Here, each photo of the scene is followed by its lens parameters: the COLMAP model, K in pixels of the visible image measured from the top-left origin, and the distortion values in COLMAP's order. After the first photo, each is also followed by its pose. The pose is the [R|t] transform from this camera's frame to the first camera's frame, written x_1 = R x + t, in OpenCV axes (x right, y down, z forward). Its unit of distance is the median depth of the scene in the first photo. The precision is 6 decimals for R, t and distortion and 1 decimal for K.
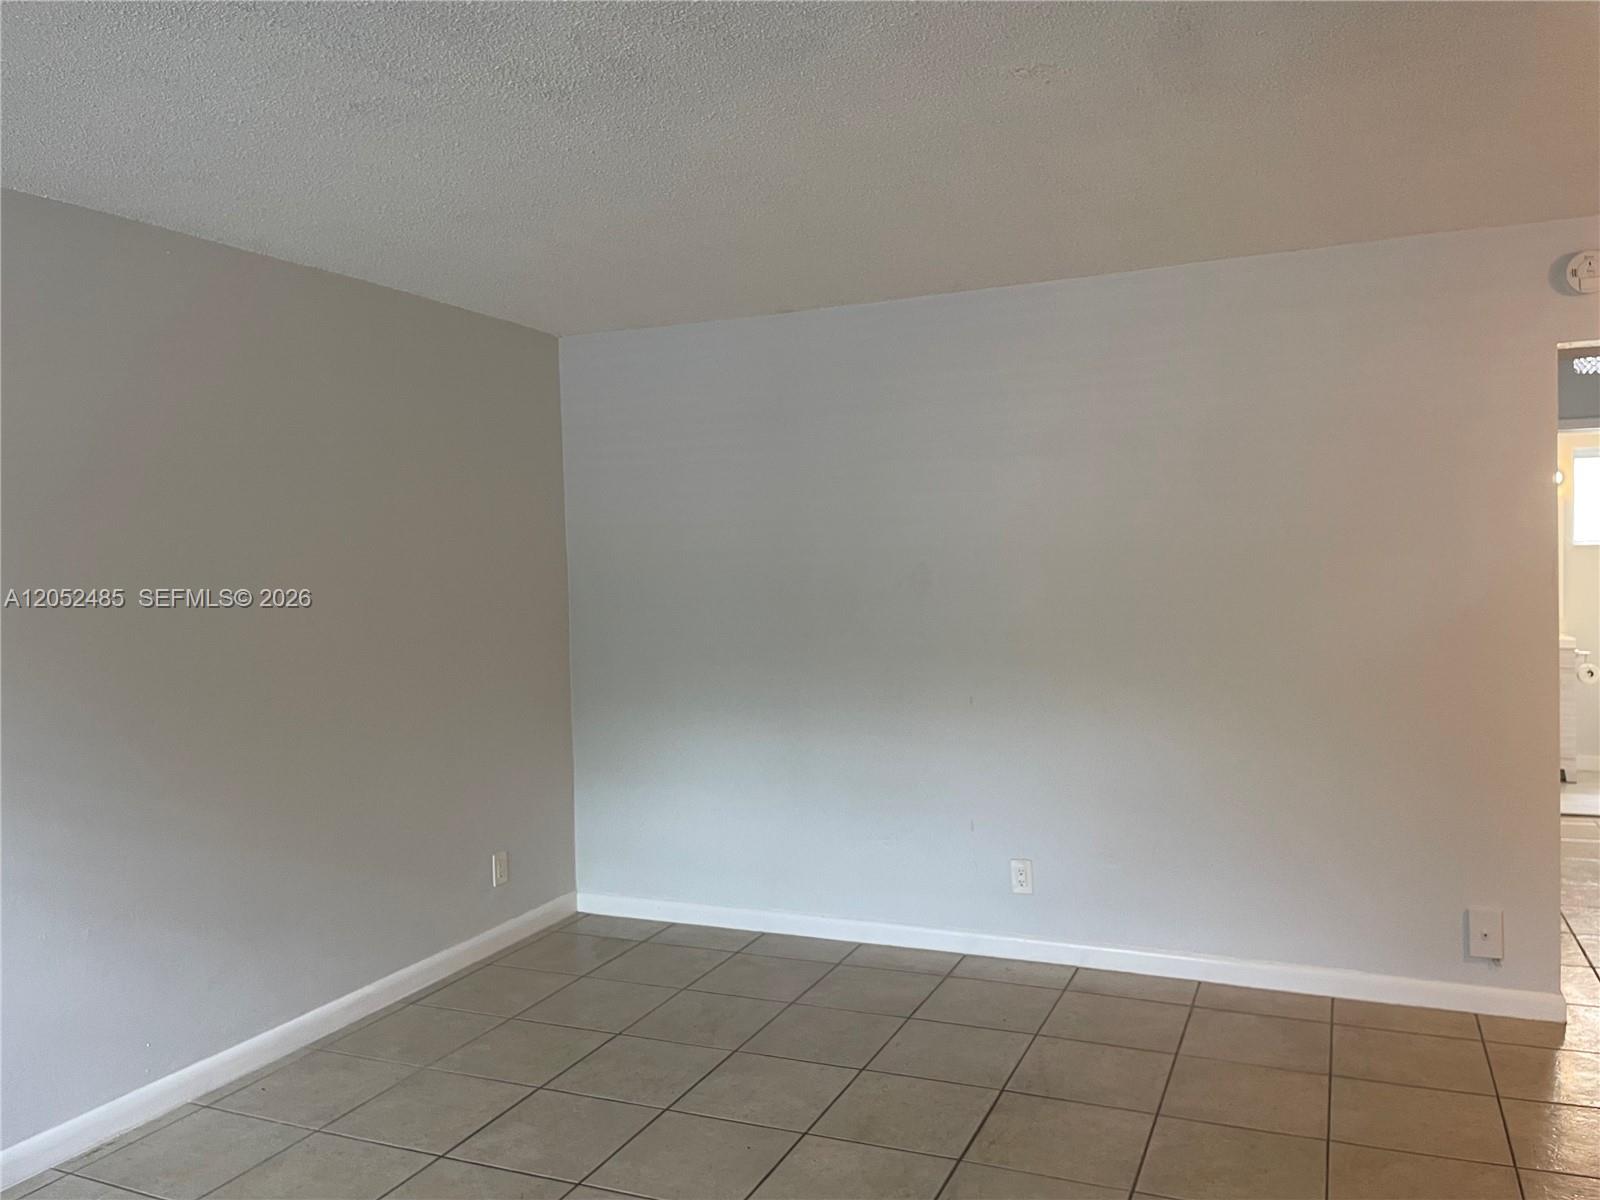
lens RADIAL K [[1238.3, 0, 807.2], [0, 1238.3, 593.5], [0, 0, 1]] dist [0.103310, -0.140516]
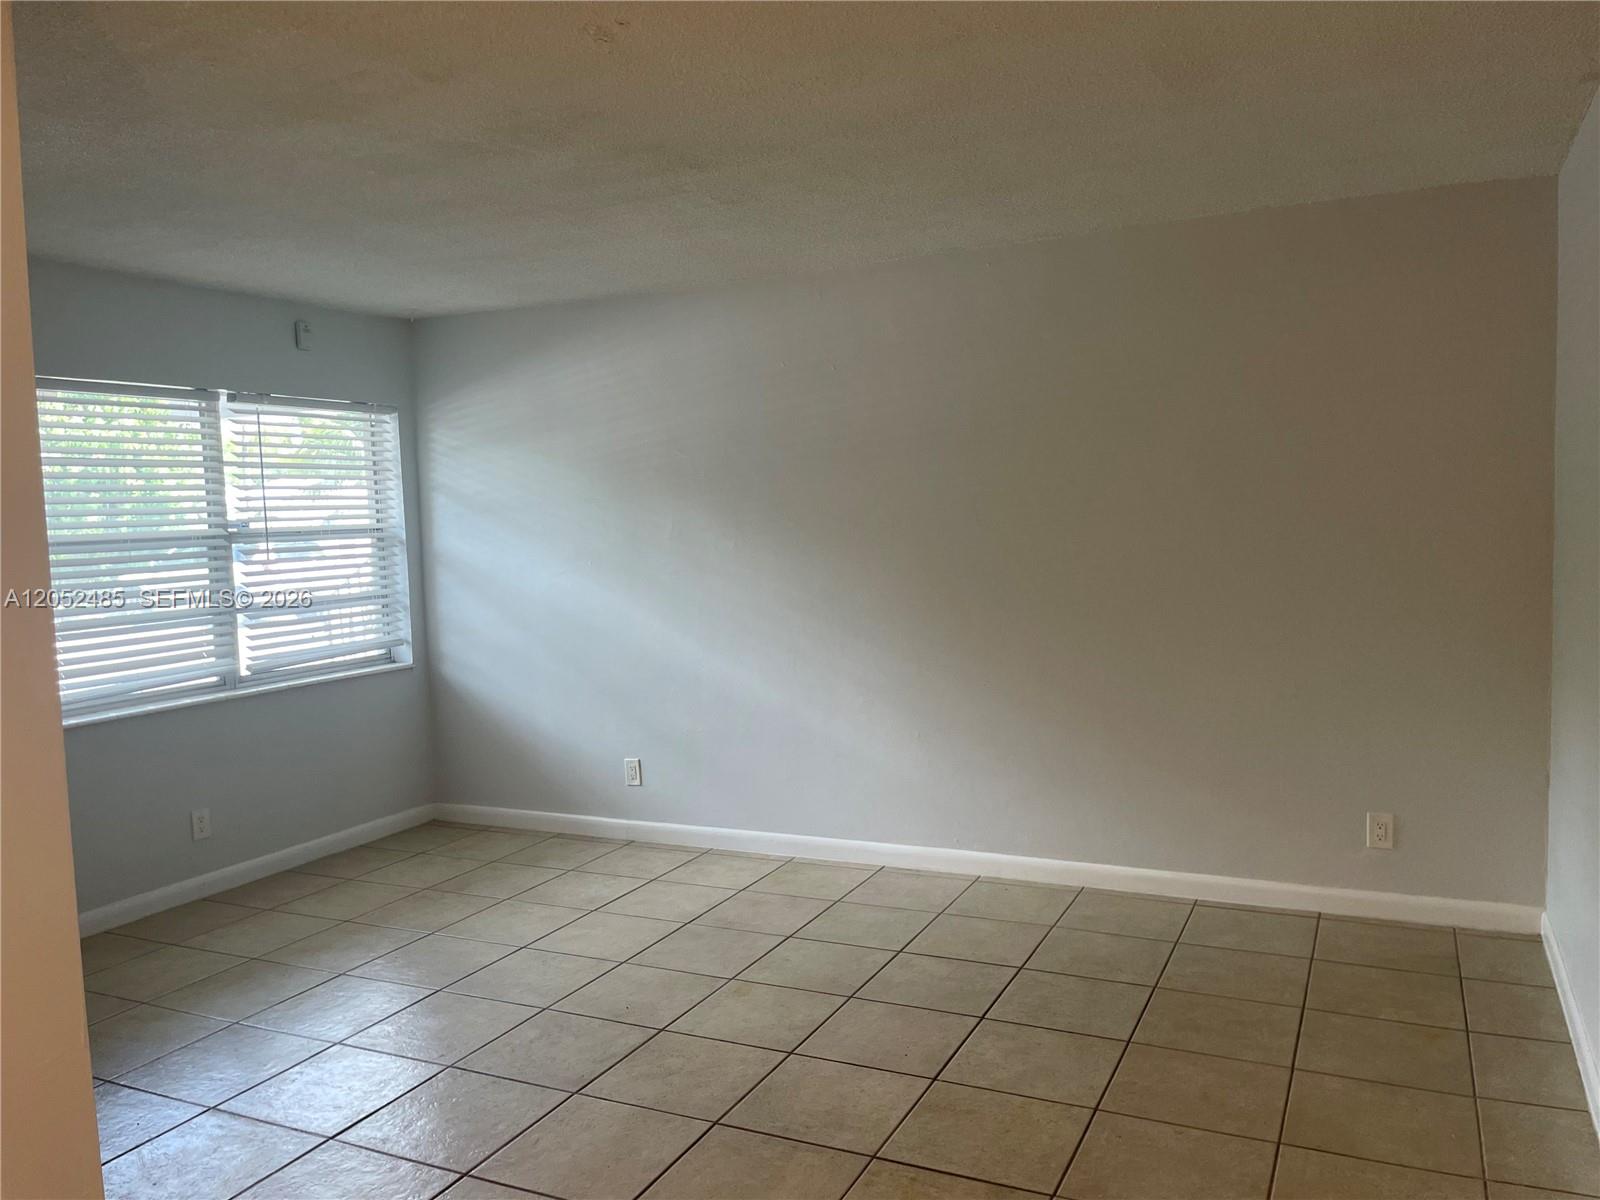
lens RADIAL K [[1238.3, 0, 807.2], [0, 1238.3, 593.5], [0, 0, 1]] dist [0.103310, -0.140516]
pose [[-0.029134, 0.101009, -0.994459, 0.790045], [0.003352, 0.994885, 0.100954, -0.049076], [0.999570, -0.000393, -0.029323, 0.763417]]
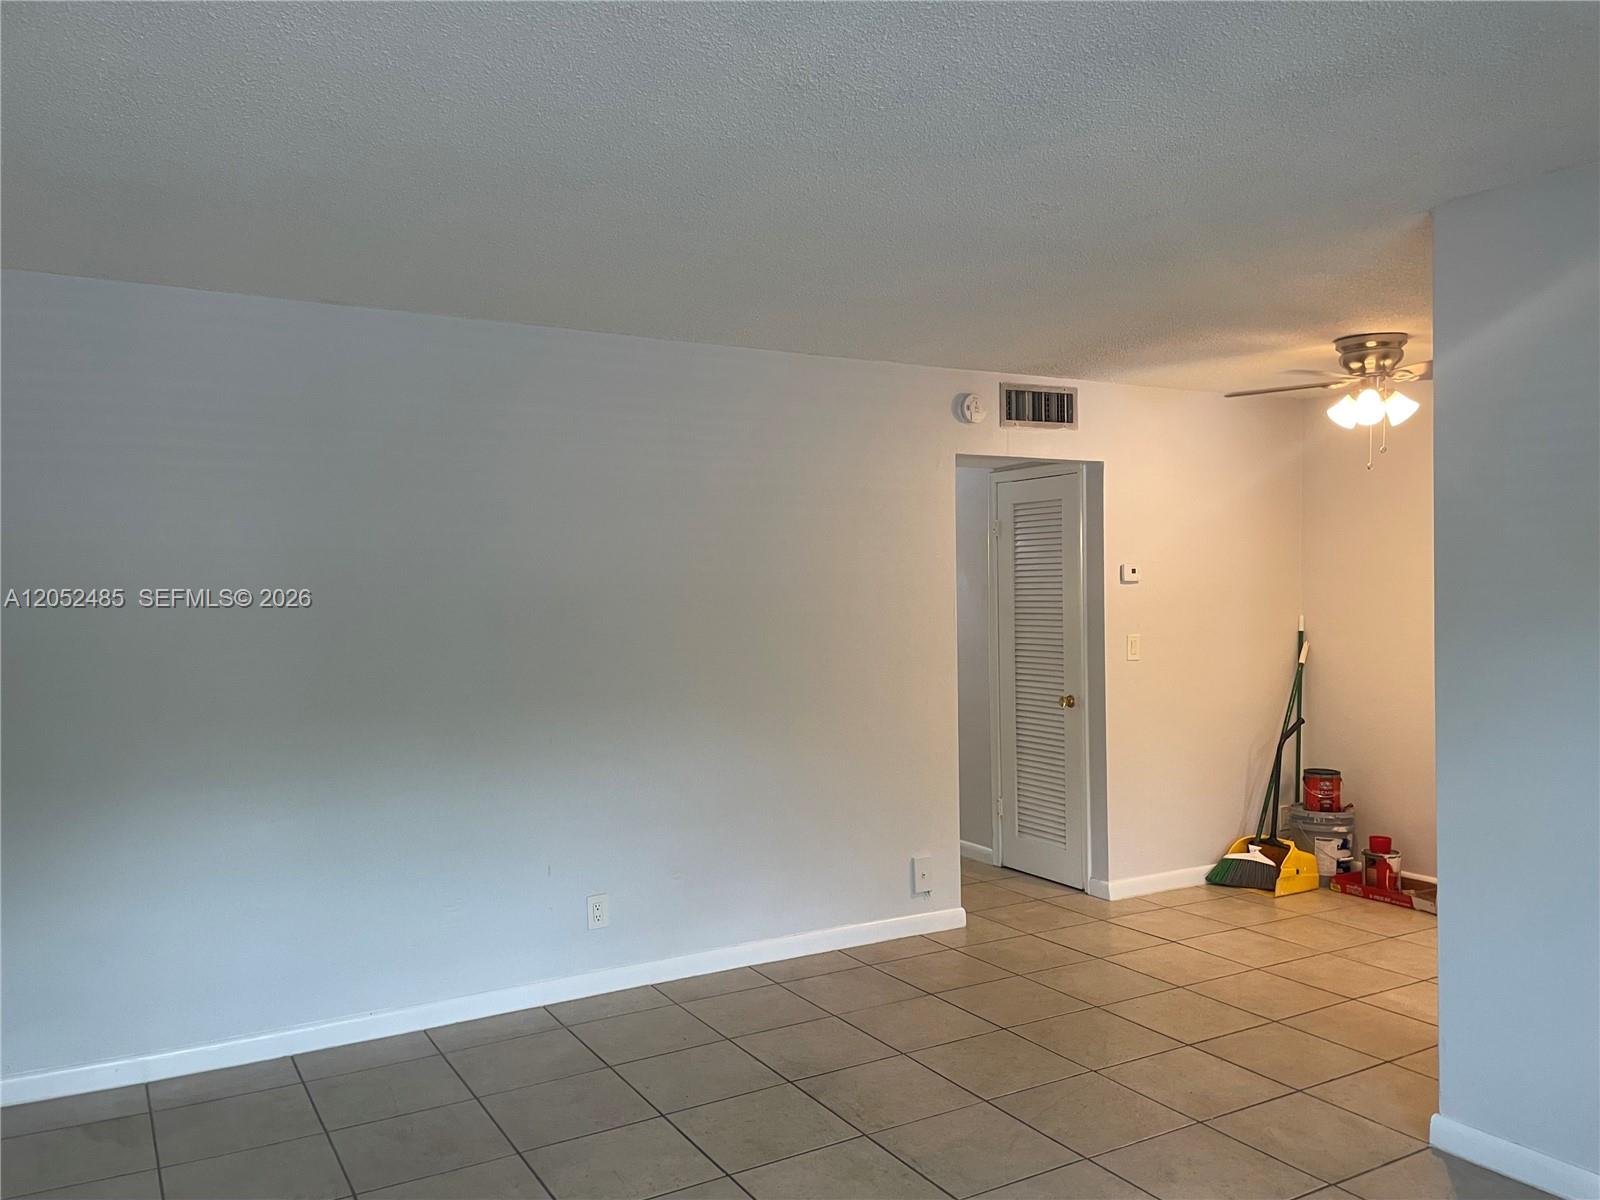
lens RADIAL K [[1238.3, 0, 807.2], [0, 1238.3, 593.5], [0, 0, 1]] dist [0.103310, -0.140516]
pose [[0.580940, 0.017604, 0.813756, -0.639728], [0.020837, 0.999117, -0.036489, 0.011002], [-0.813680, 0.038154, 0.580060, 0.301103]]
